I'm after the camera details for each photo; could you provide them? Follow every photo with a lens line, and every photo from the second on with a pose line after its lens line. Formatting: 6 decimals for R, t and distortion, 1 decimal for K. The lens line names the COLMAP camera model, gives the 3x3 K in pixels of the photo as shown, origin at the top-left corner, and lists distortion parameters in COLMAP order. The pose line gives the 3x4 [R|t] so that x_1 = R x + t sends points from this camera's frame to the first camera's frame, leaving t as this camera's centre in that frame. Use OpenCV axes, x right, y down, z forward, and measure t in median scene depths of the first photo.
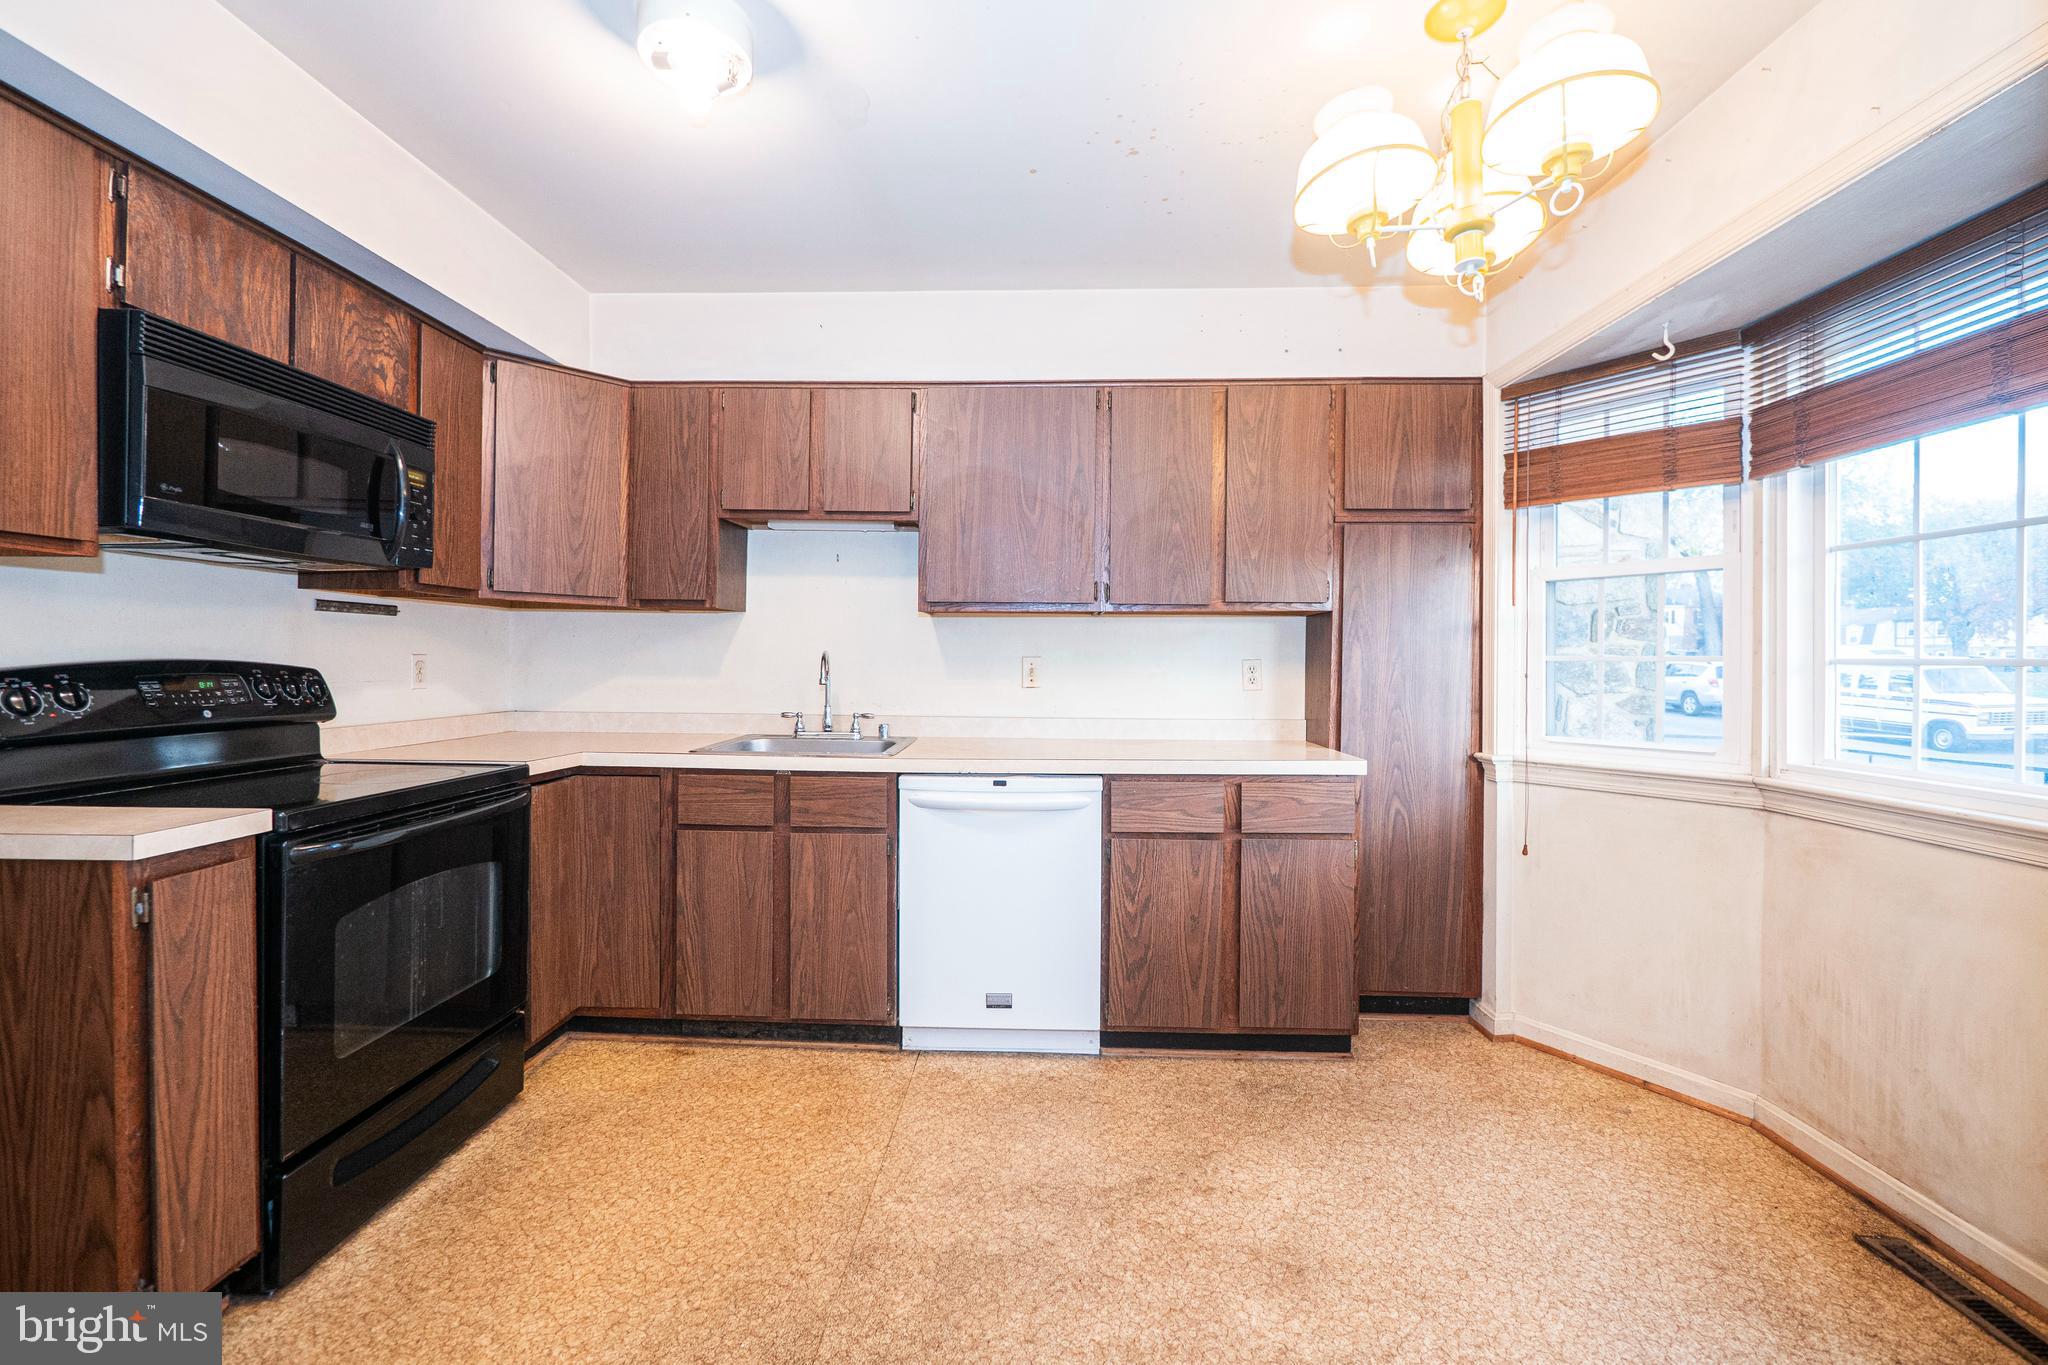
lens RADIAL K [[865.6, 0, 1020.4], [0, 865.6, 669.4], [0, 0, 1]] dist [-0.006954, 0.001061]
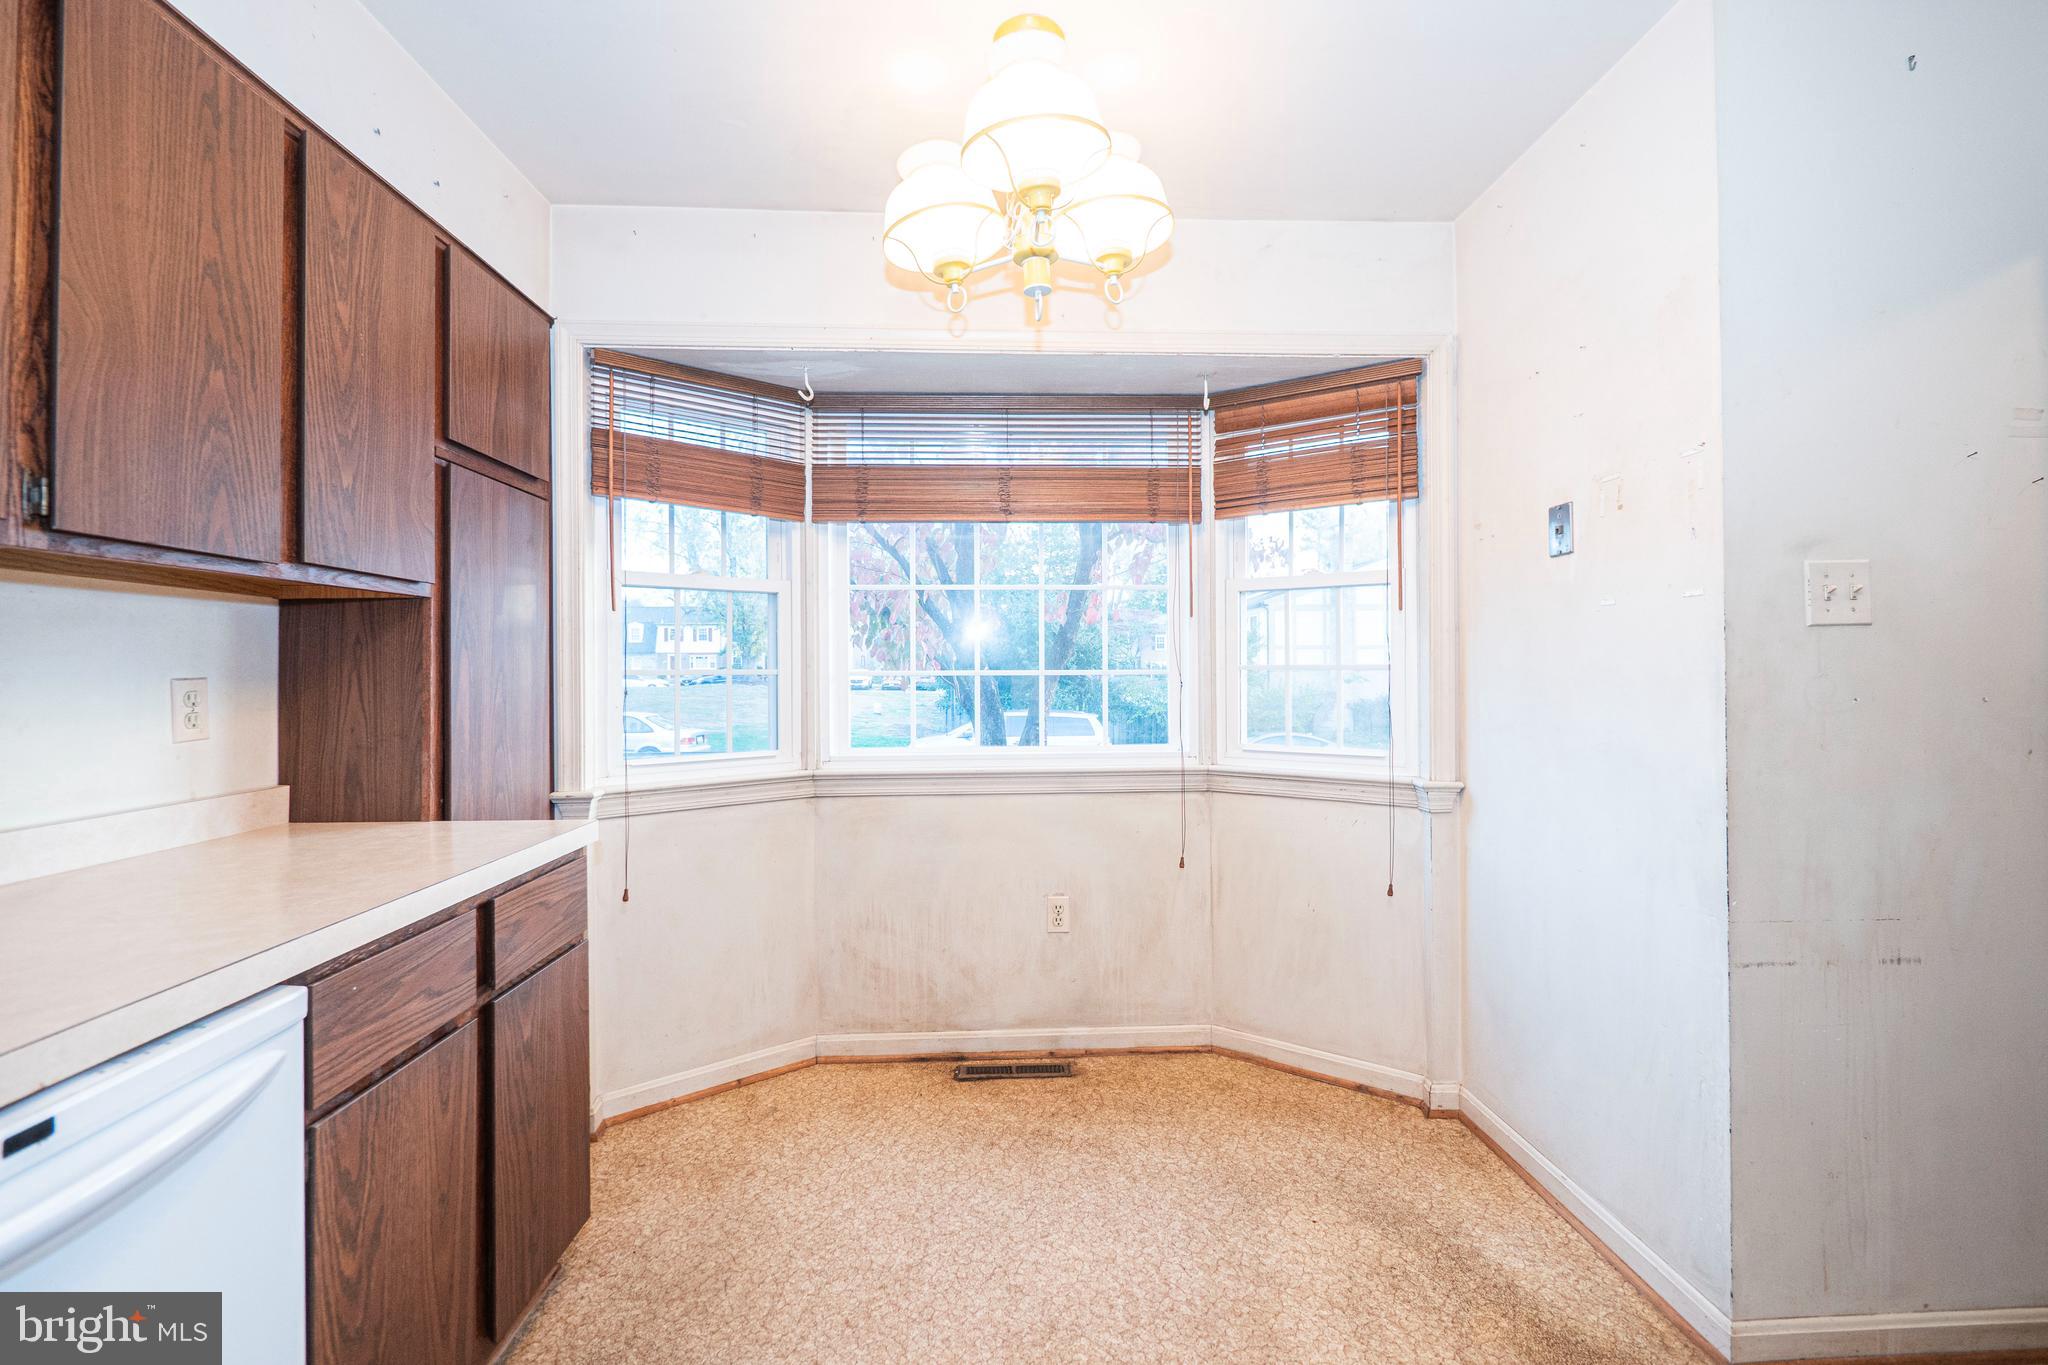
lens RADIAL K [[865.6, 0, 1016.9], [0, 865.6, 668.8], [0, 0, 1]] dist [-0.006954, 0.001061]
pose [[-0.079716, -0.001042, 0.996817, -0.342582], [0.016722, 0.999857, 0.002383, -0.013769], [-0.996677, 0.016859, -0.079687, 0.754351]]
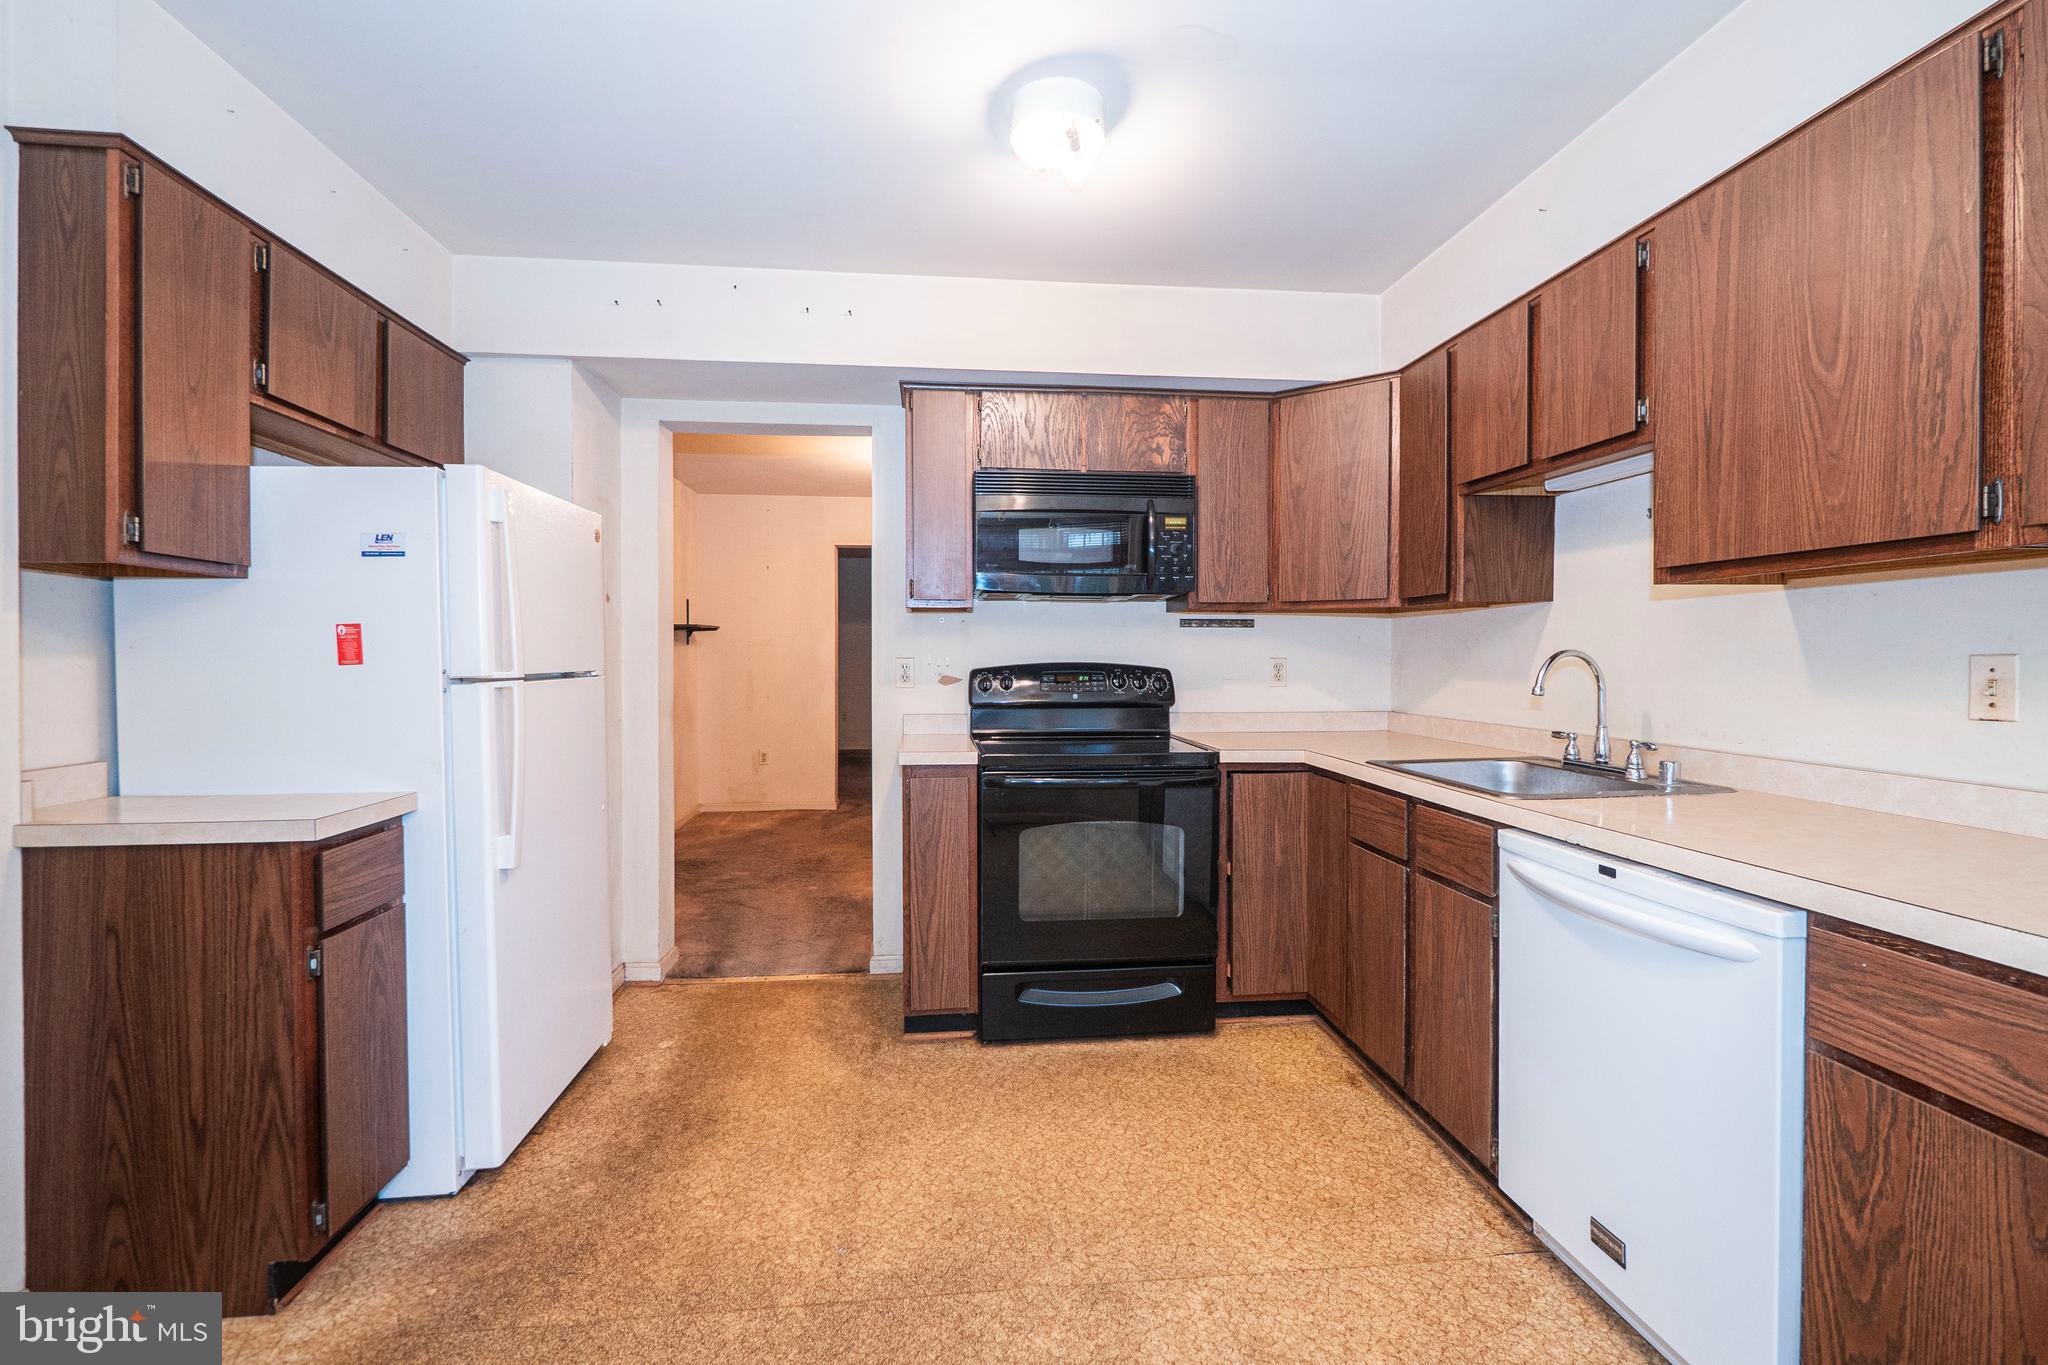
lens RADIAL K [[865.6, 0, 1021.1], [0, 865.6, 670.1], [0, 0, 1]] dist [-0.006954, 0.001061]
pose [[0.135678, 0.006425, -0.990732, 0.534409], [-0.009911, 0.999938, 0.005128, -0.003995], [0.990703, 0.009123, 0.135734, 0.561614]]
